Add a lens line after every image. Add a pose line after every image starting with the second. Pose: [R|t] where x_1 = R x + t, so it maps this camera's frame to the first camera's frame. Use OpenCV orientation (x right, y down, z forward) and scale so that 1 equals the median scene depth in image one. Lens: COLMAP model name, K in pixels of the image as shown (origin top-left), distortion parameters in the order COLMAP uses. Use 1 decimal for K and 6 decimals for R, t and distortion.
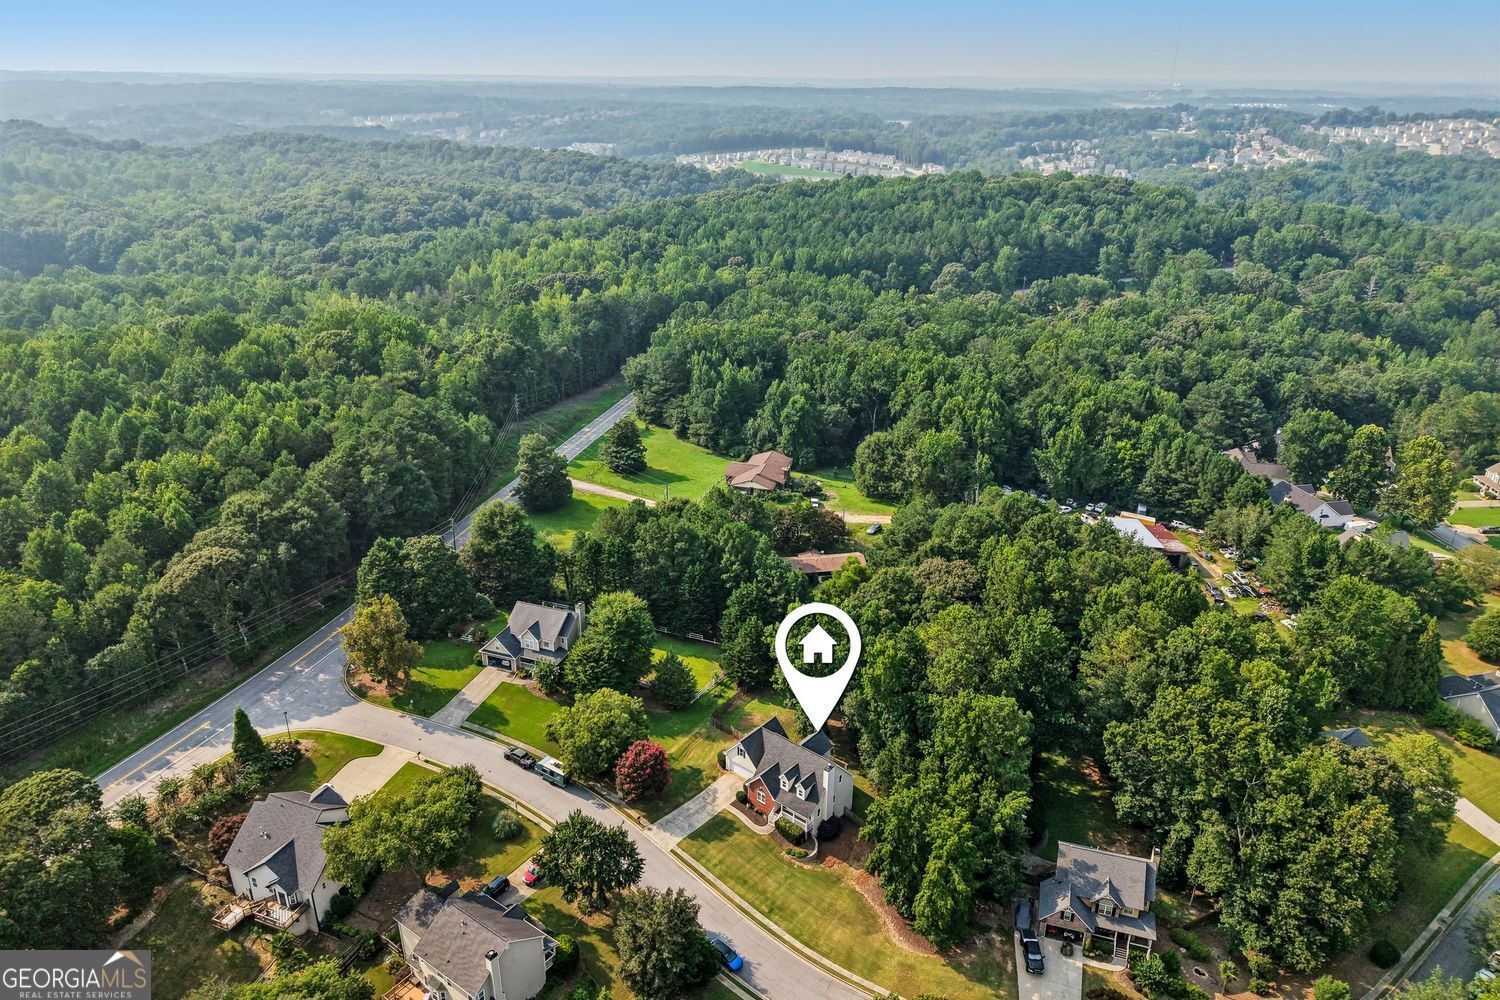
lens RADIAL K [[999.4, 0, 758.8], [0, 999.4, 495.5], [0, 0, 1]] dist [0.028732, -0.034195]
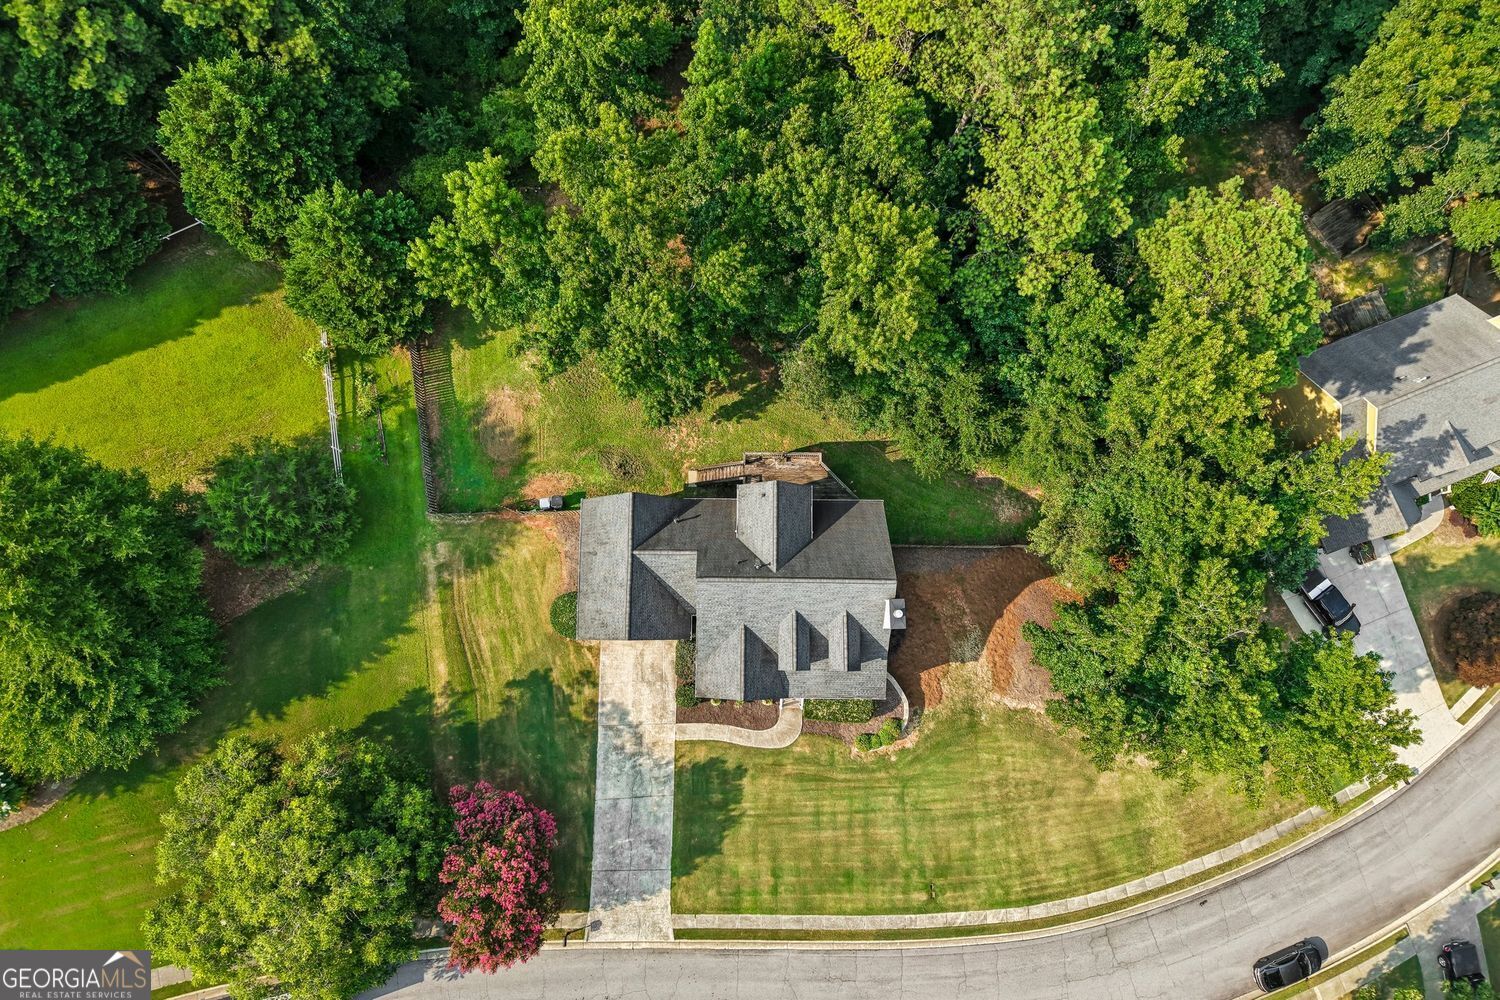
lens RADIAL K [[999.4, 0, 768.0], [0, 999.4, 497.0], [0, 0, 1]] dist [0.028732, -0.034195]
pose [[0.777027, -0.623552, 0.086097, 0.025754], [0.234034, 0.413153, 0.880075, -0.103196], [-0.584344, -0.663692, 0.466963, 0.868681]]
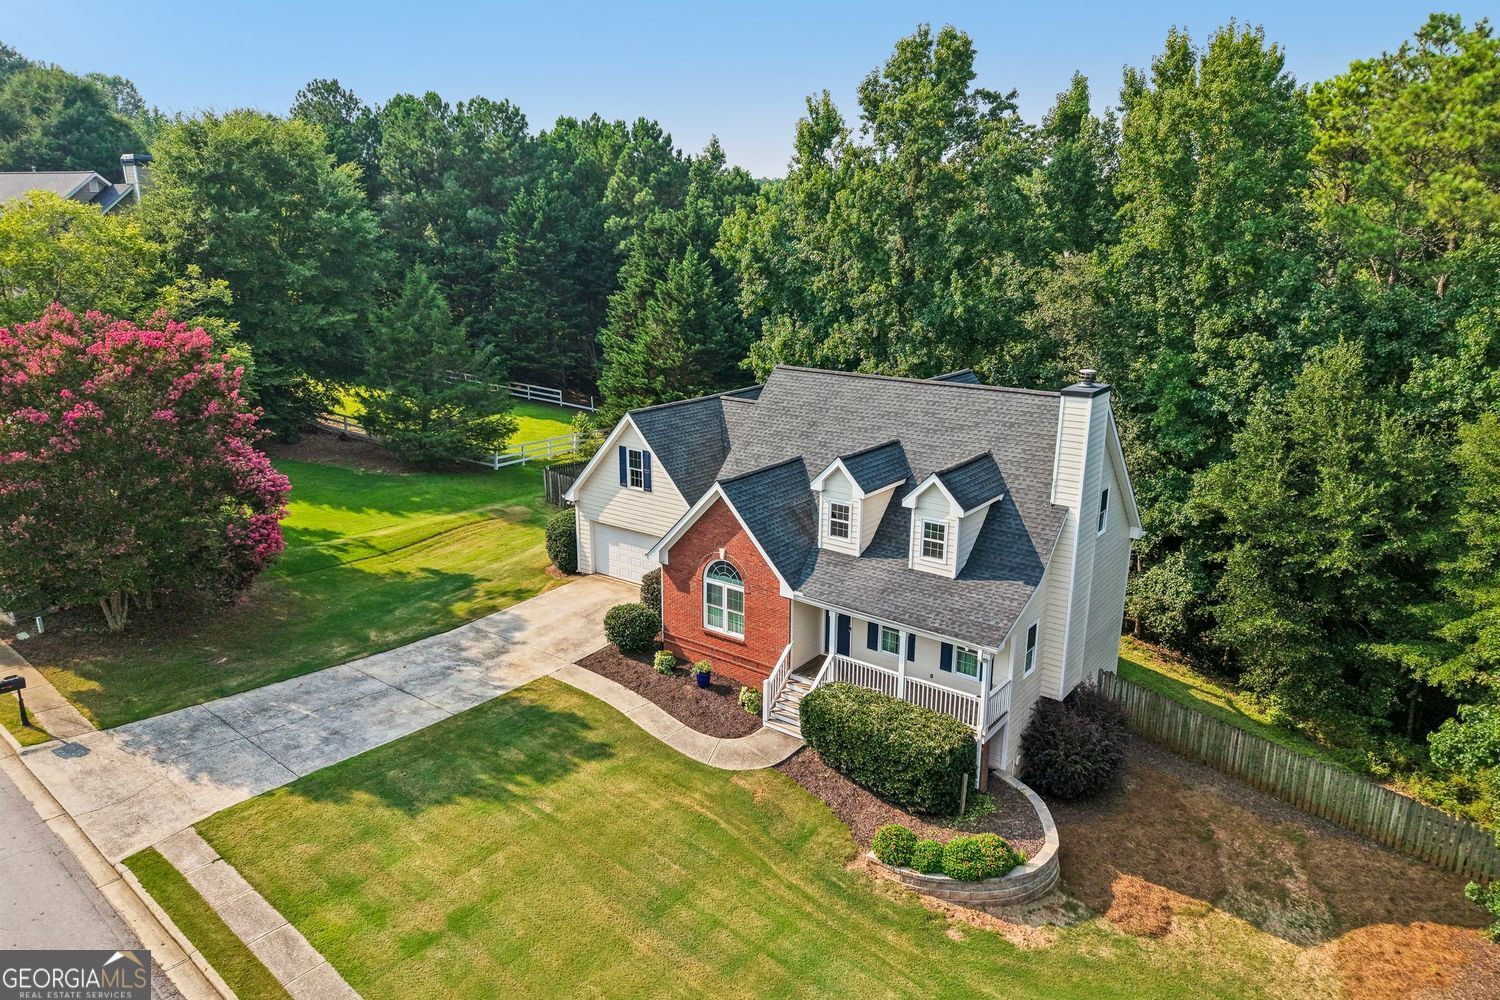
lens RADIAL K [[999.4, 0, 751.2], [0, 999.4, 500.6], [0, 0, 1]] dist [0.028732, -0.034195]
pose [[0.998659, -0.019346, 0.048025, -0.001458], [0.025100, 0.992178, -0.122279, 0.311151], [-0.045283, 0.123320, 0.991333, 0.812333]]
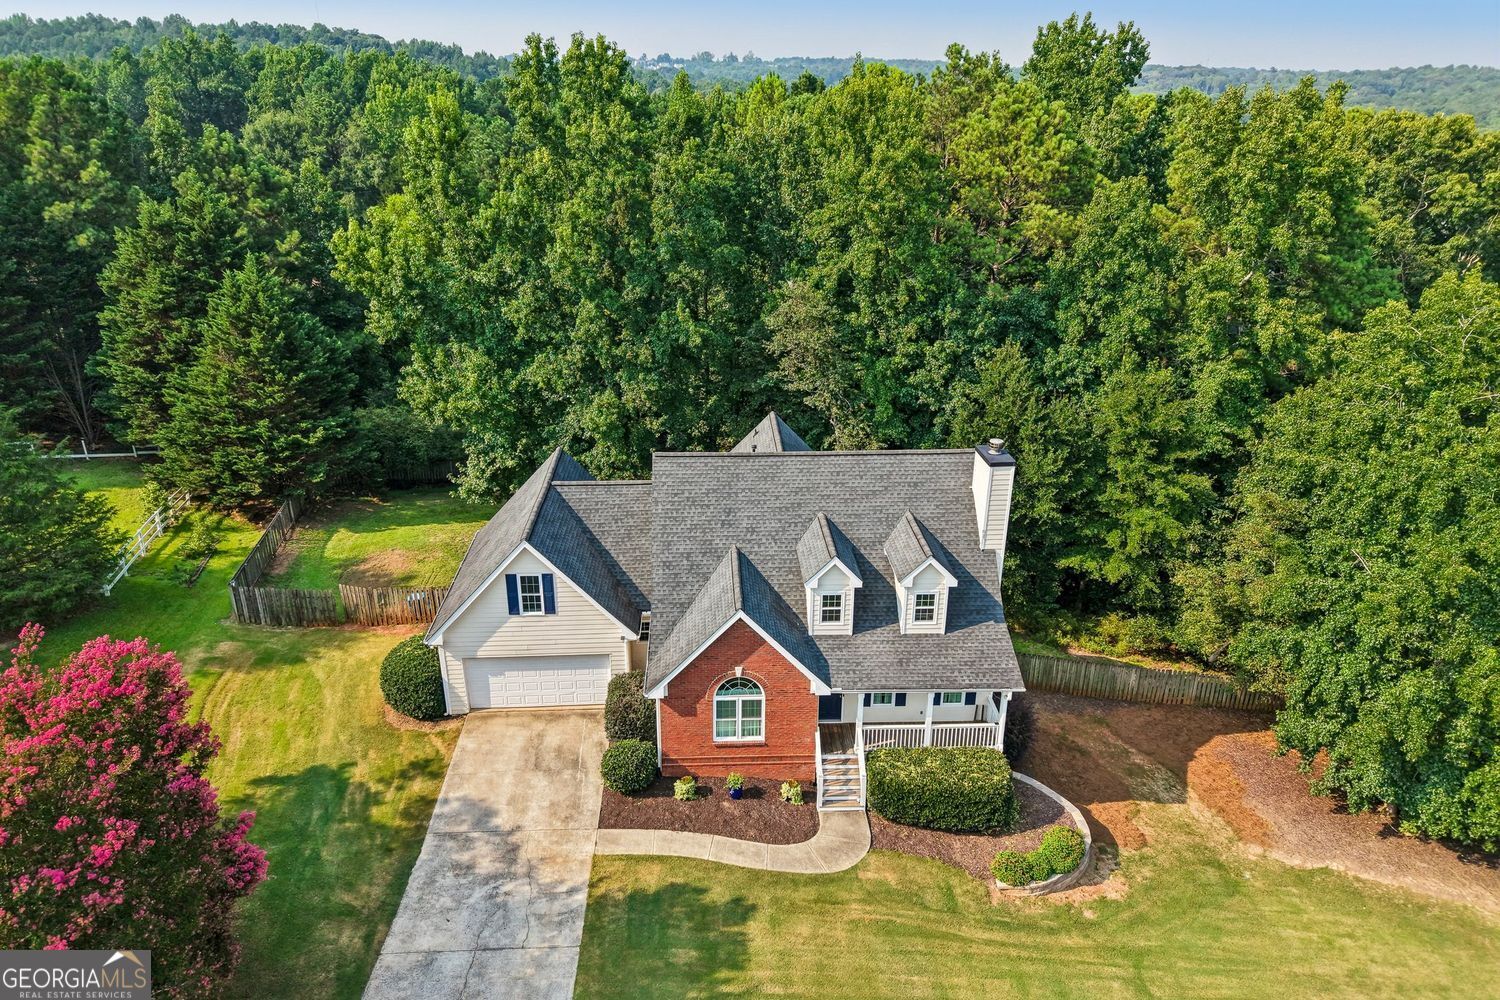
lens RADIAL K [[999.4, 0, 752.6], [0, 999.4, 500.6], [0, 0, 1]] dist [0.028732, -0.034195]
pose [[0.739804, -0.268114, 0.617093, -0.115249], [0.259519, 0.959910, 0.105935, 0.240998], [-0.620757, 0.081776, 0.779726, 0.848009]]
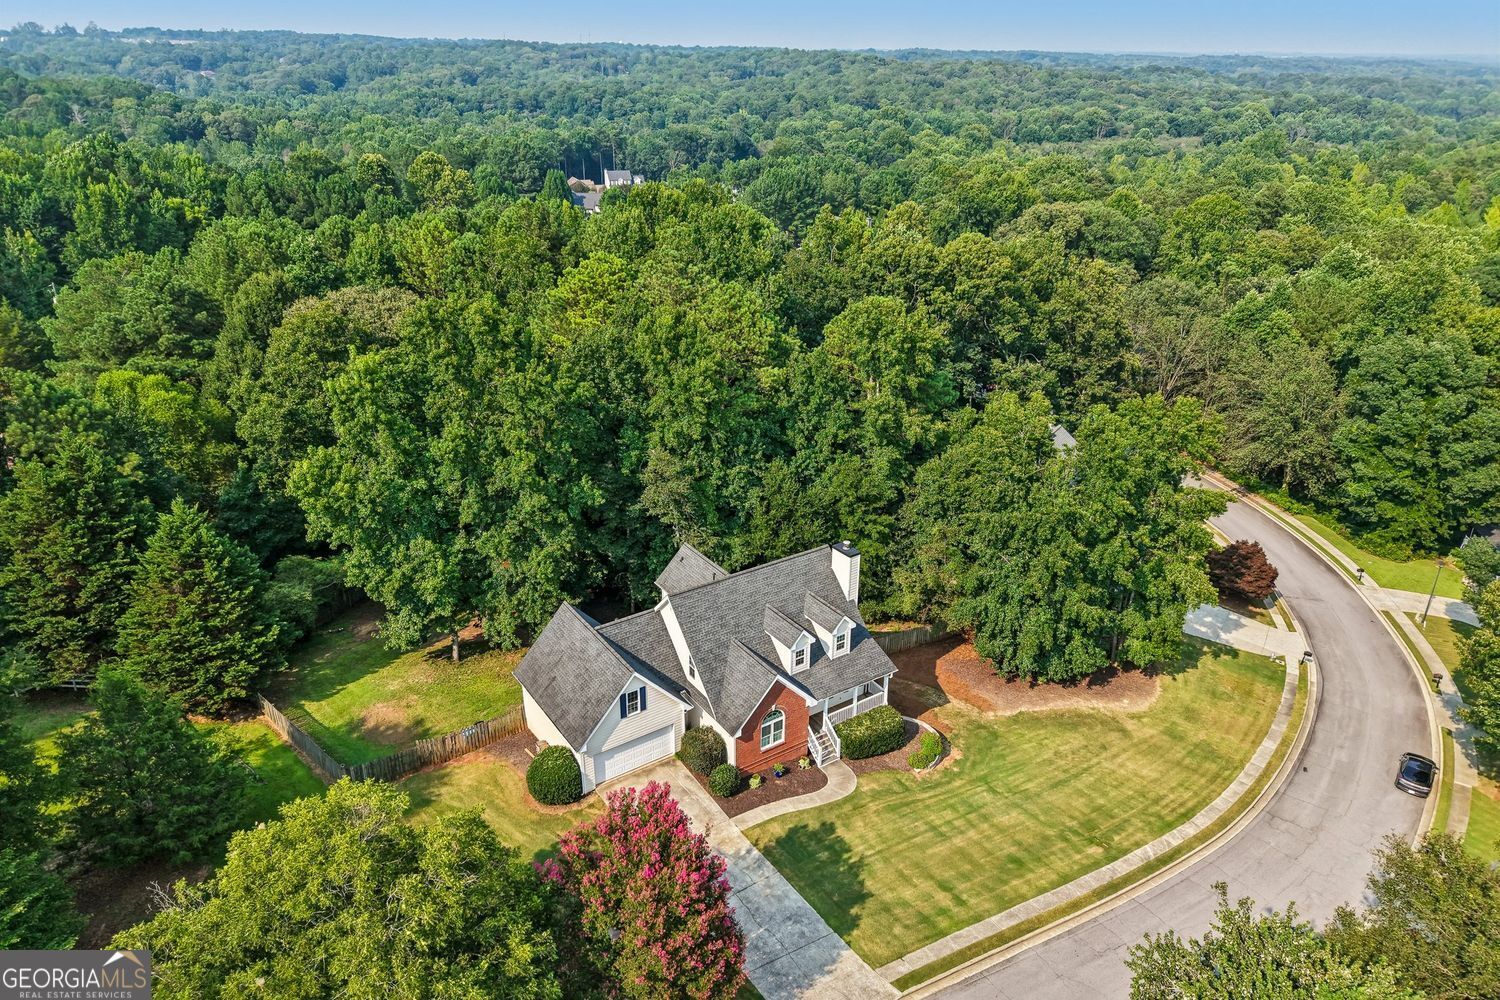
lens RADIAL K [[999.4, 0, 752.9], [0, 999.4, 489.8], [0, 0, 1]] dist [0.028732, -0.034195]
pose [[0.283006, -0.393291, 0.874774, -0.296121], [0.362170, 0.888358, 0.282229, 0.115399], [-0.888110, 0.236945, 0.393849, 0.855714]]
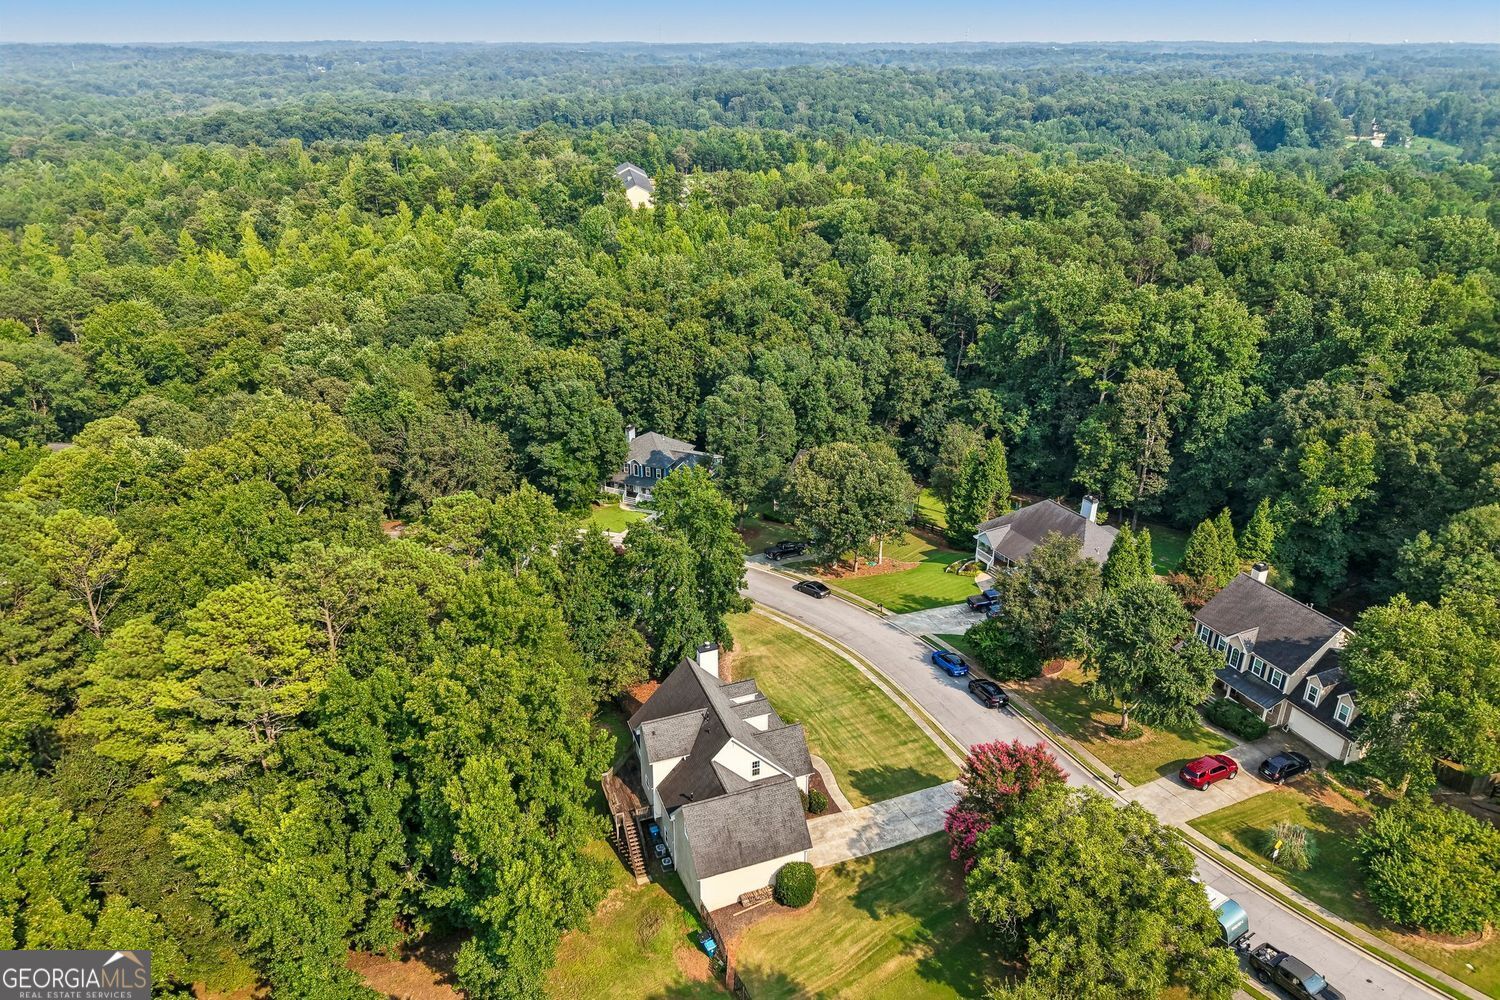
lens RADIAL K [[999.4, 0, 751.2], [0, 999.4, 498.4], [0, 0, 1]] dist [0.028732, -0.034195]
pose [[-0.867503, -0.234132, 0.438887, -0.190200], [0.162363, 0.700706, 0.694730, -0.198219], [-0.470189, 0.673939, -0.569850, 1.256667]]
